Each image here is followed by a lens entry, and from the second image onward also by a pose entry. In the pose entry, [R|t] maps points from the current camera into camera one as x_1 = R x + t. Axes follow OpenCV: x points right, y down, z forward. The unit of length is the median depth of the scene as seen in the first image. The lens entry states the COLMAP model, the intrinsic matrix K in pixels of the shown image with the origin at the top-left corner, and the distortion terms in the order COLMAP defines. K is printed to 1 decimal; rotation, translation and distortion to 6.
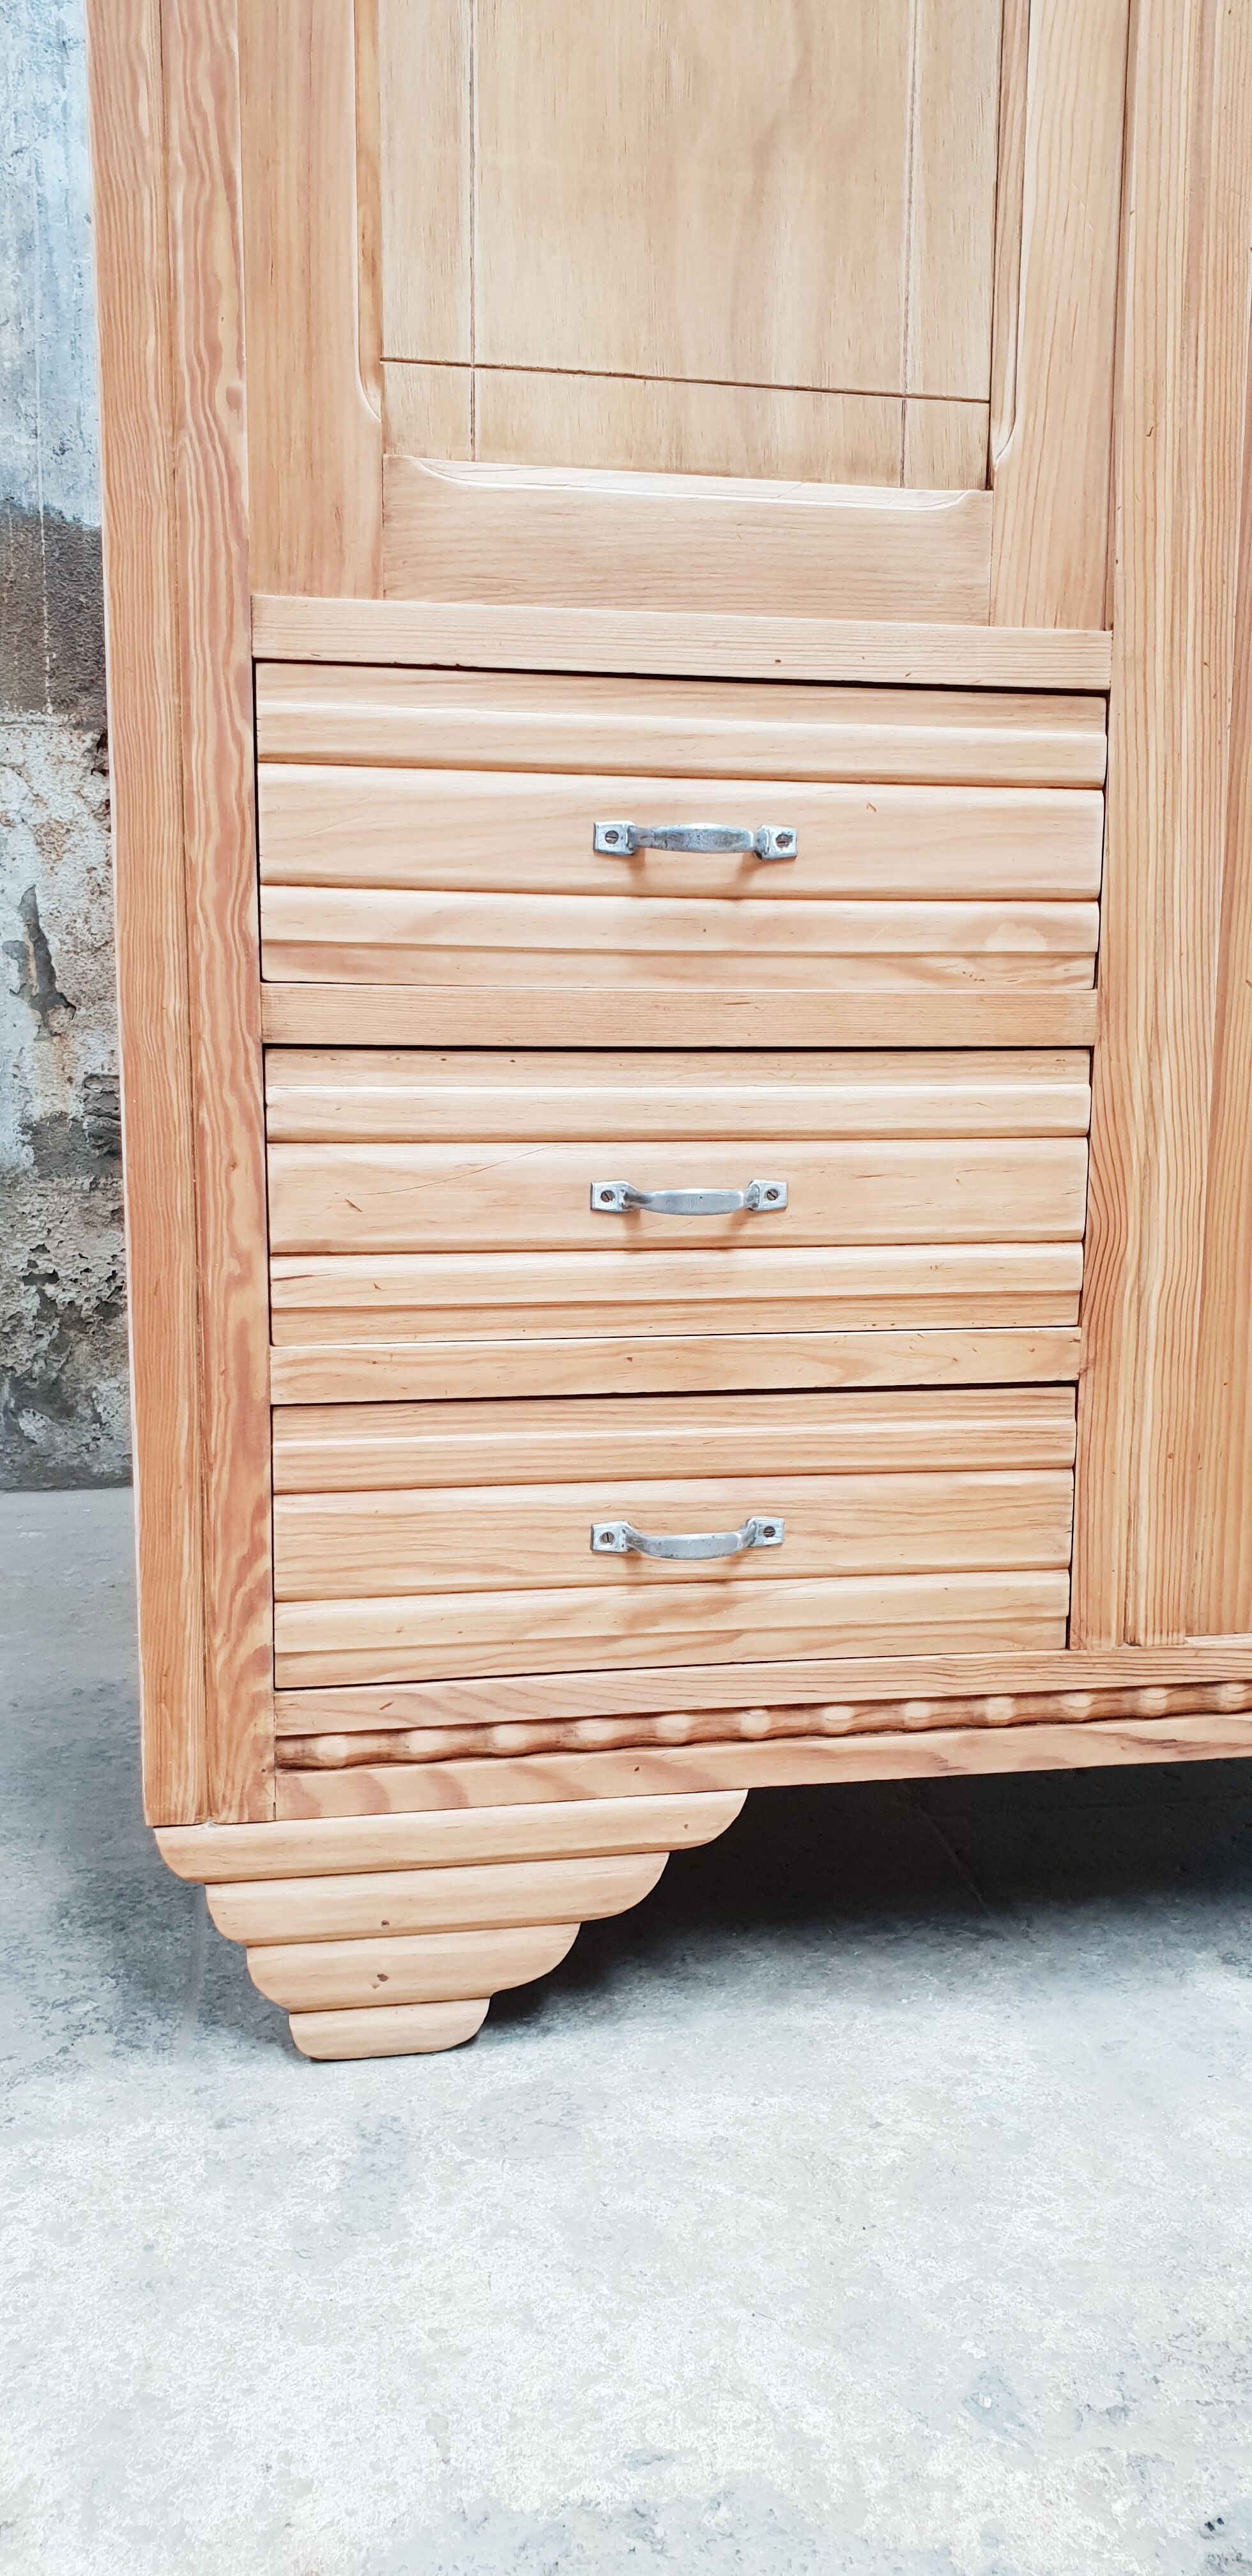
lens RADIAL K [[2018.5, 0, 679.7], [0, 2018.5, 1269.3], [0, 0, 1]] dist [0.033611, -0.028031]
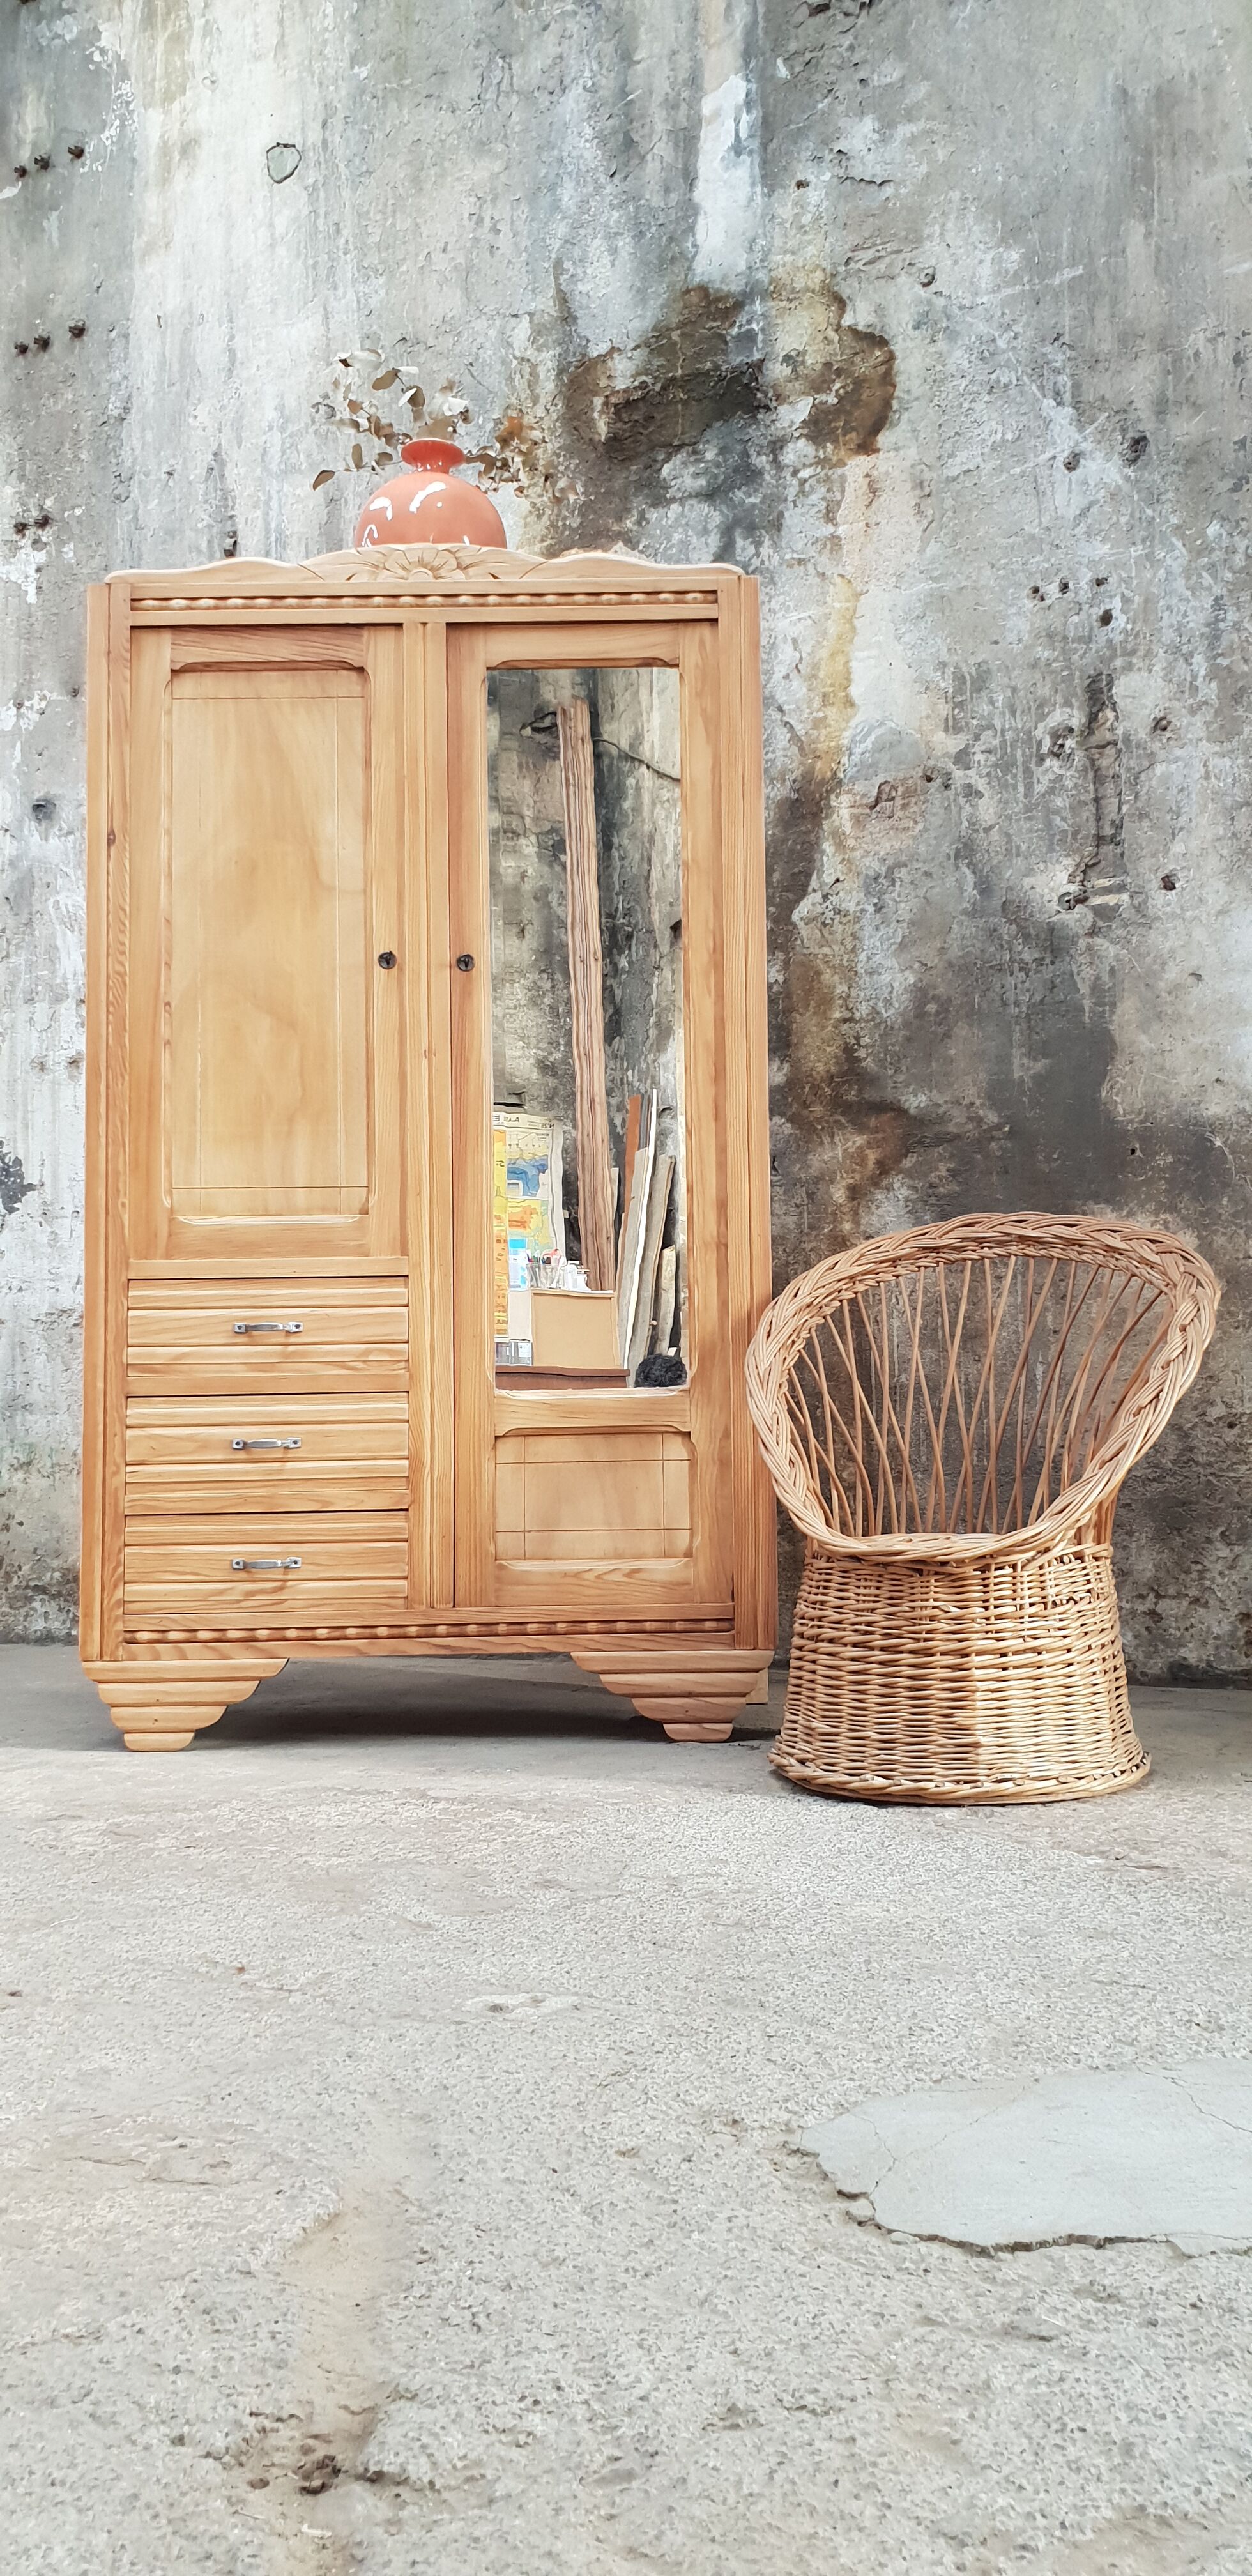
lens RADIAL K [[2018.5, 0, 669.9], [0, 2018.5, 1244.7], [0, 0, 1]] dist [0.033611, -0.028031]
pose [[0.981155, -0.042412, -0.188511, 1.155377], [-0.002897, 0.972275, -0.233823, 0.370257], [0.193202, 0.229963, 0.953829, -1.784279]]
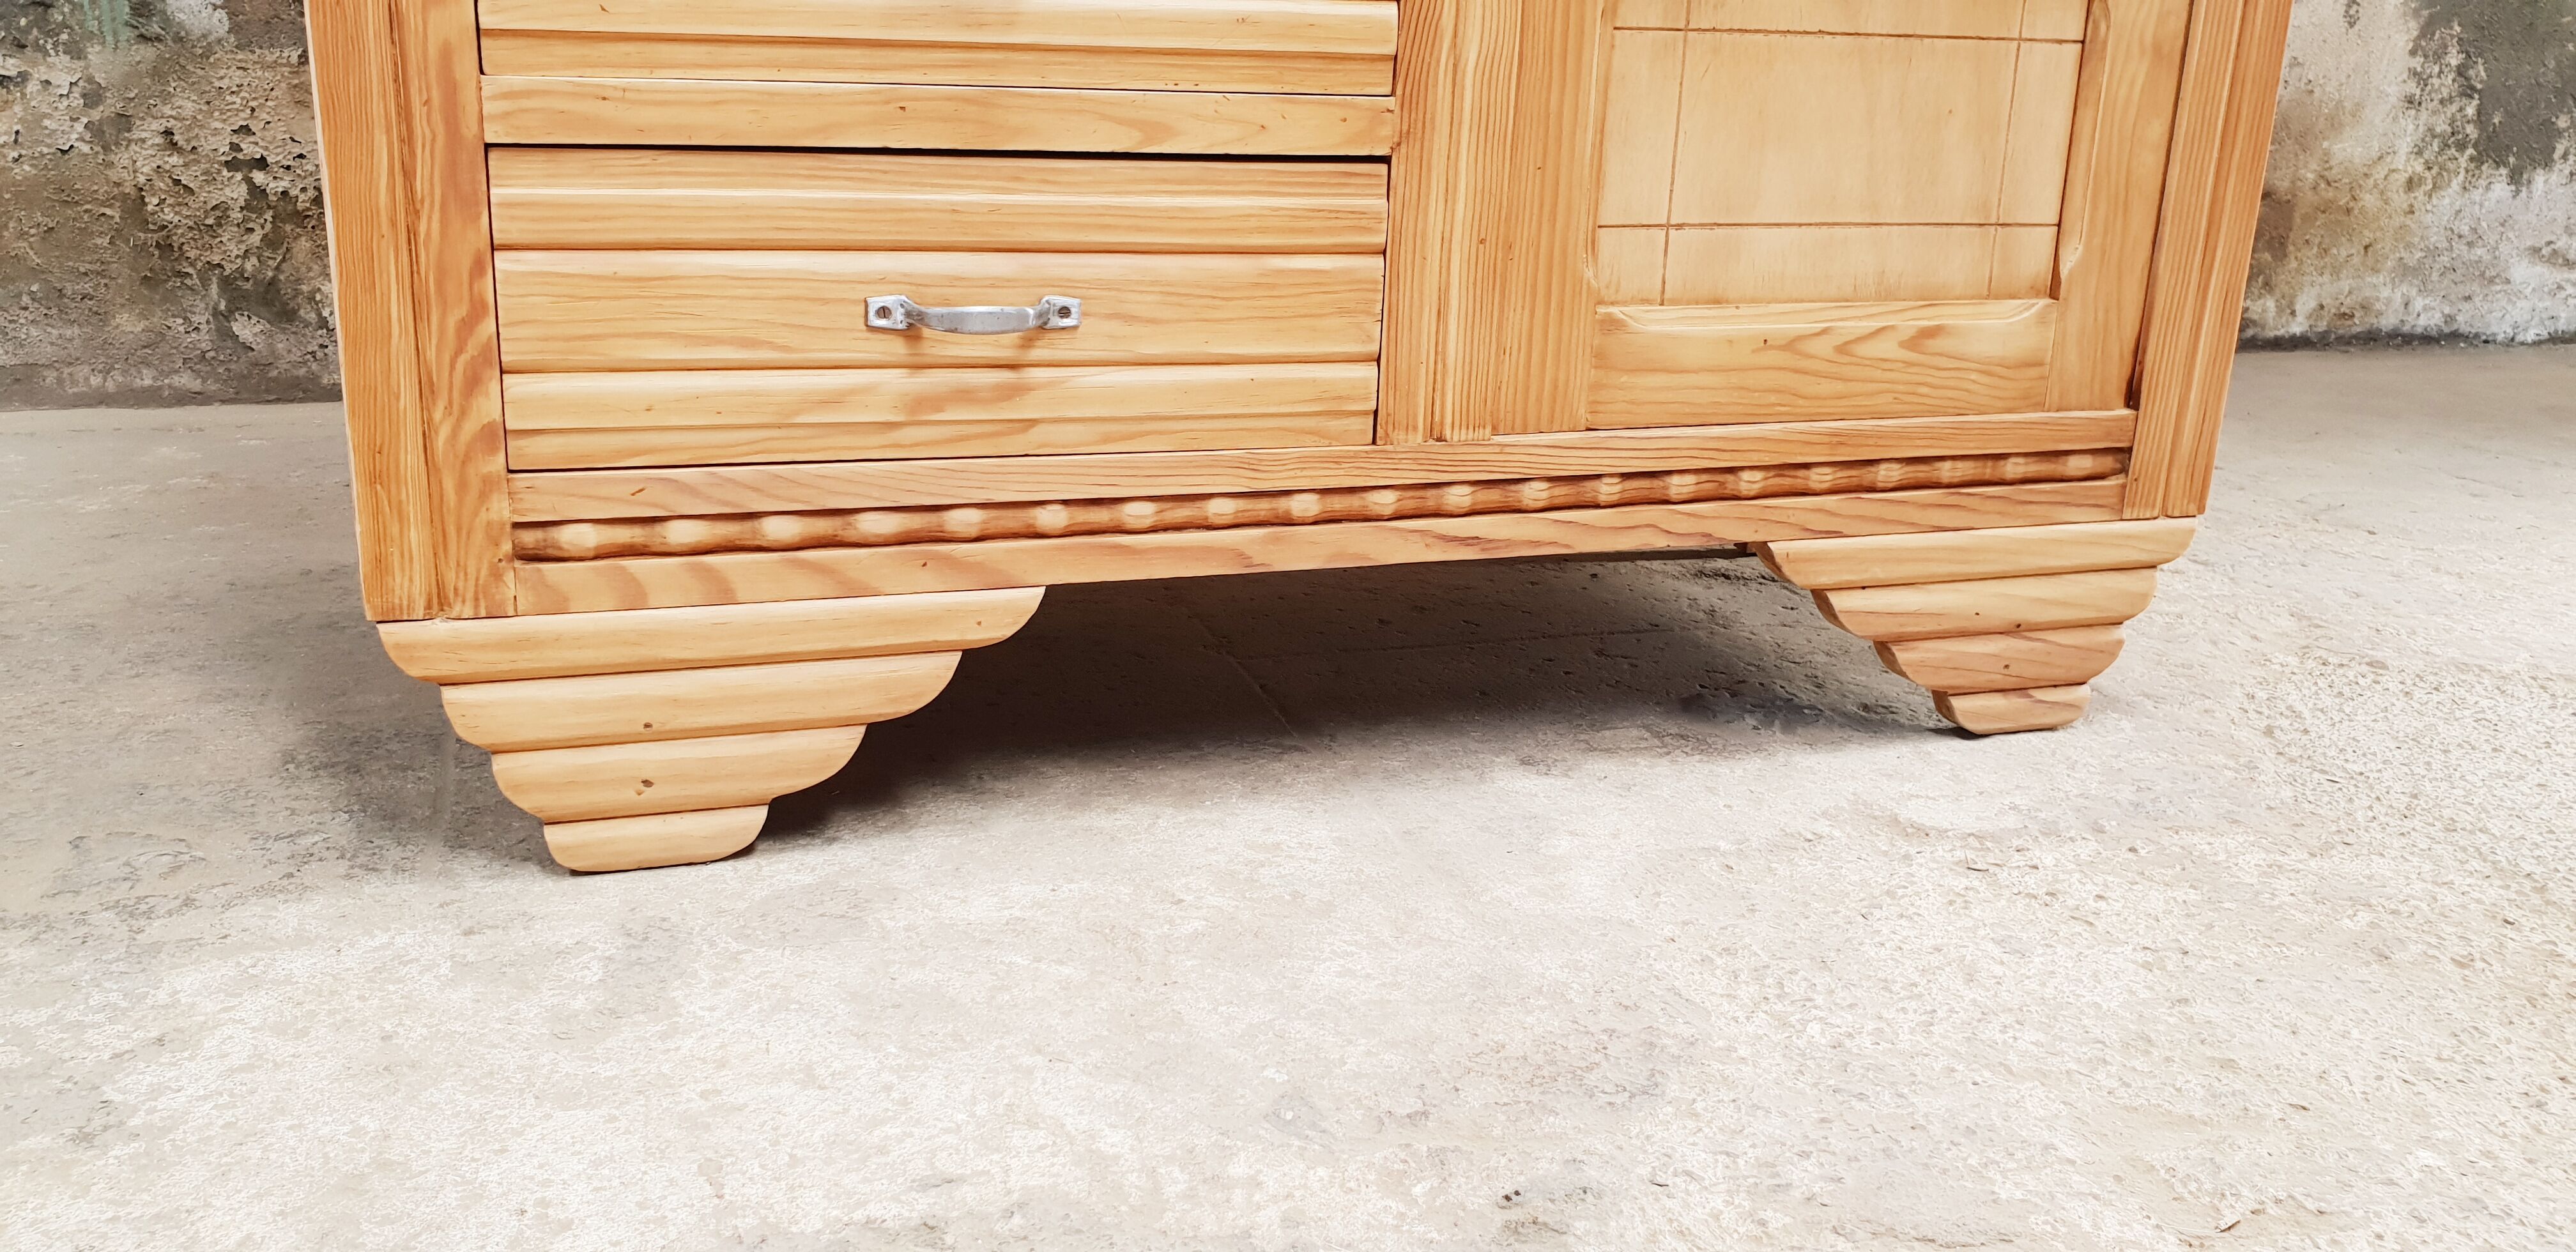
lens RADIAL K [[2018.5, 0, 1288.5], [0, 2018.5, 573.9], [0, 0, 1]] dist [0.033611, -0.028031]
pose [[0.988916, -0.014423, 0.147771, 0.008144], [-0.004819, 0.991629, 0.129032, 0.134069], [-0.148395, -0.128314, 0.980569, 0.057498]]
